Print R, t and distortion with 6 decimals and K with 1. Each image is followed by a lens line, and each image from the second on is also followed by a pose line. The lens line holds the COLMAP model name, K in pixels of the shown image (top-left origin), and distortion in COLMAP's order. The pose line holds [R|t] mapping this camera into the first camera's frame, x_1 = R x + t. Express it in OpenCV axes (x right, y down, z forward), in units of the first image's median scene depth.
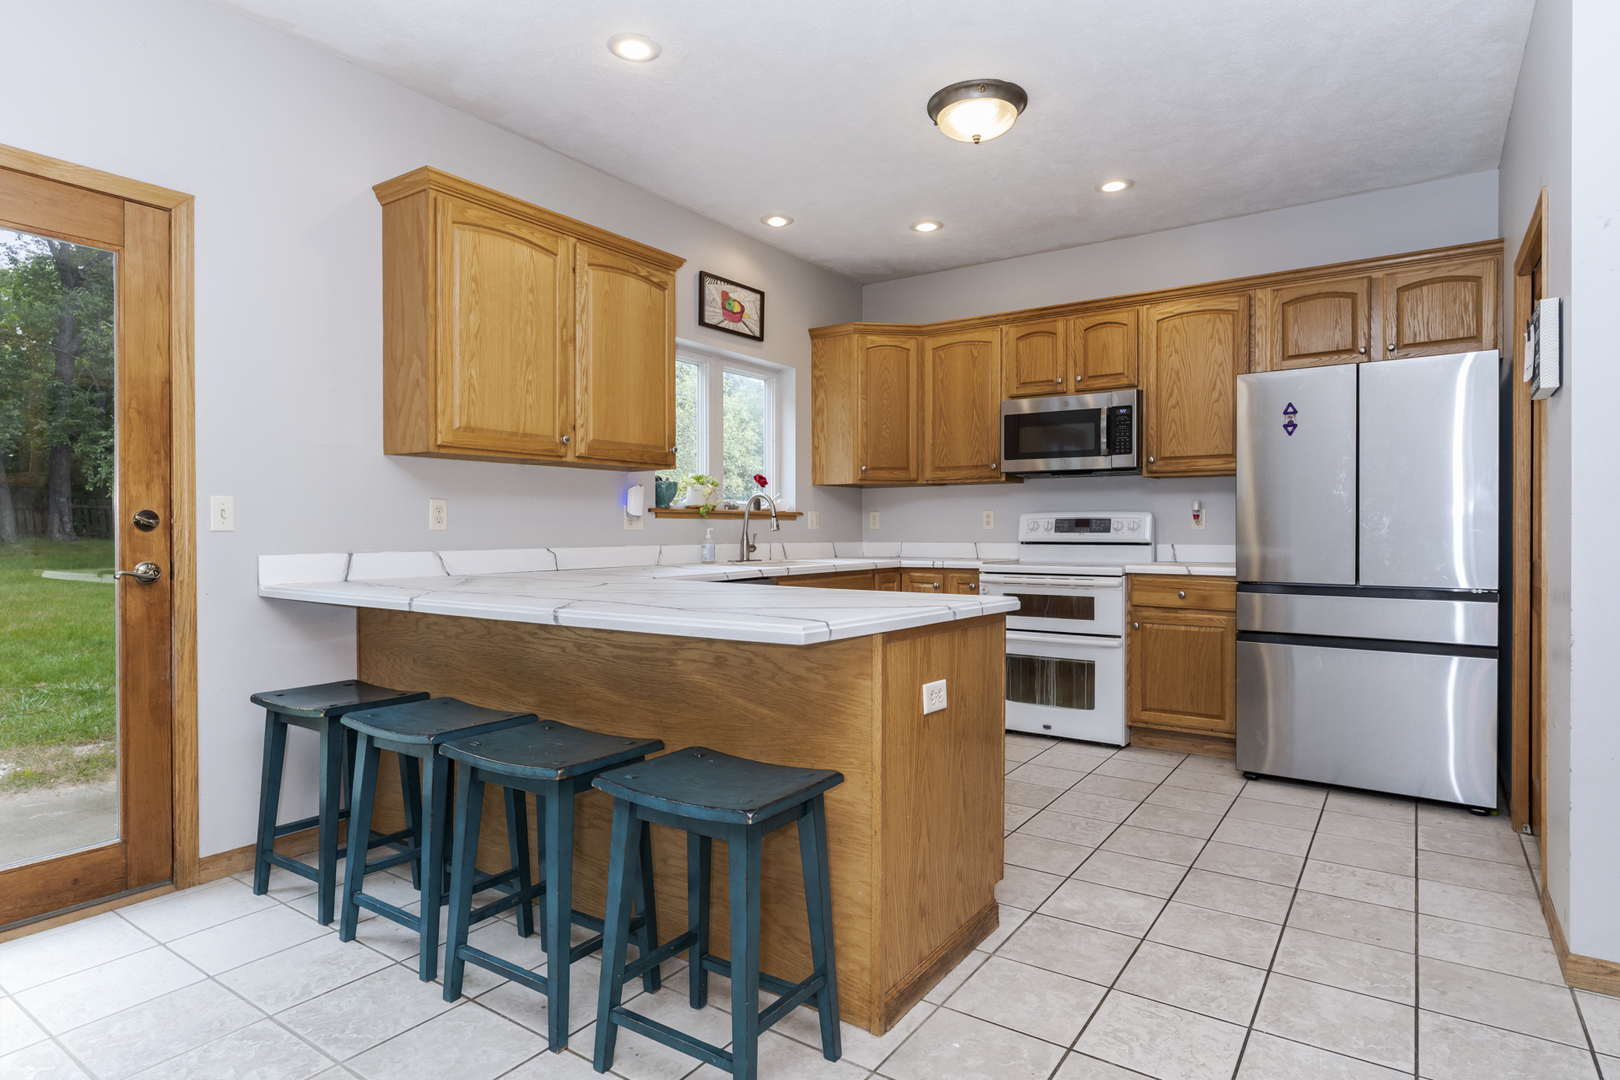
lens RADIAL K [[892.4, 0, 808.2], [0, 892.4, 534.6], [0, 0, 1]] dist [-0.003985, -0.000259]
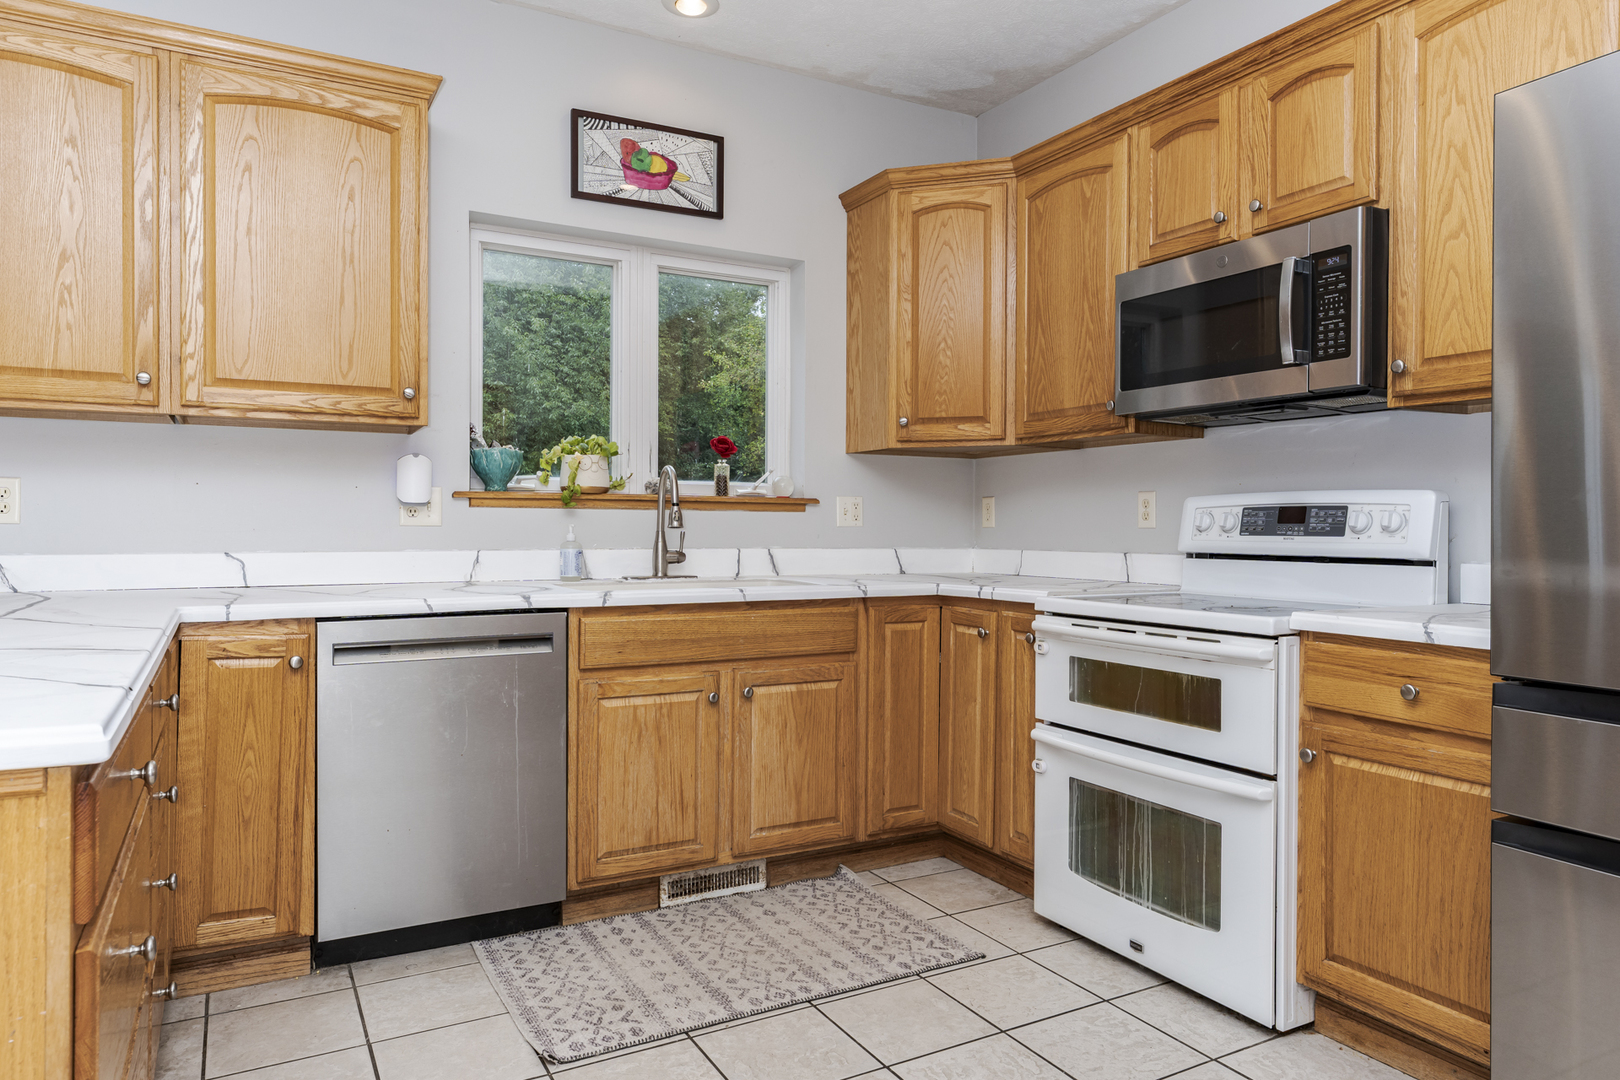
lens RADIAL K [[1049.1, 0, 810.6], [0, 1049.1, 535.7], [0, 0, 1]] dist [0.009851, 0.002301]
pose [[0.893511, 0.008866, -0.448953, 0.347918], [-0.007888, 0.999961, 0.004047, -0.002777], [0.448971, -0.000075, 0.893546, 0.407009]]
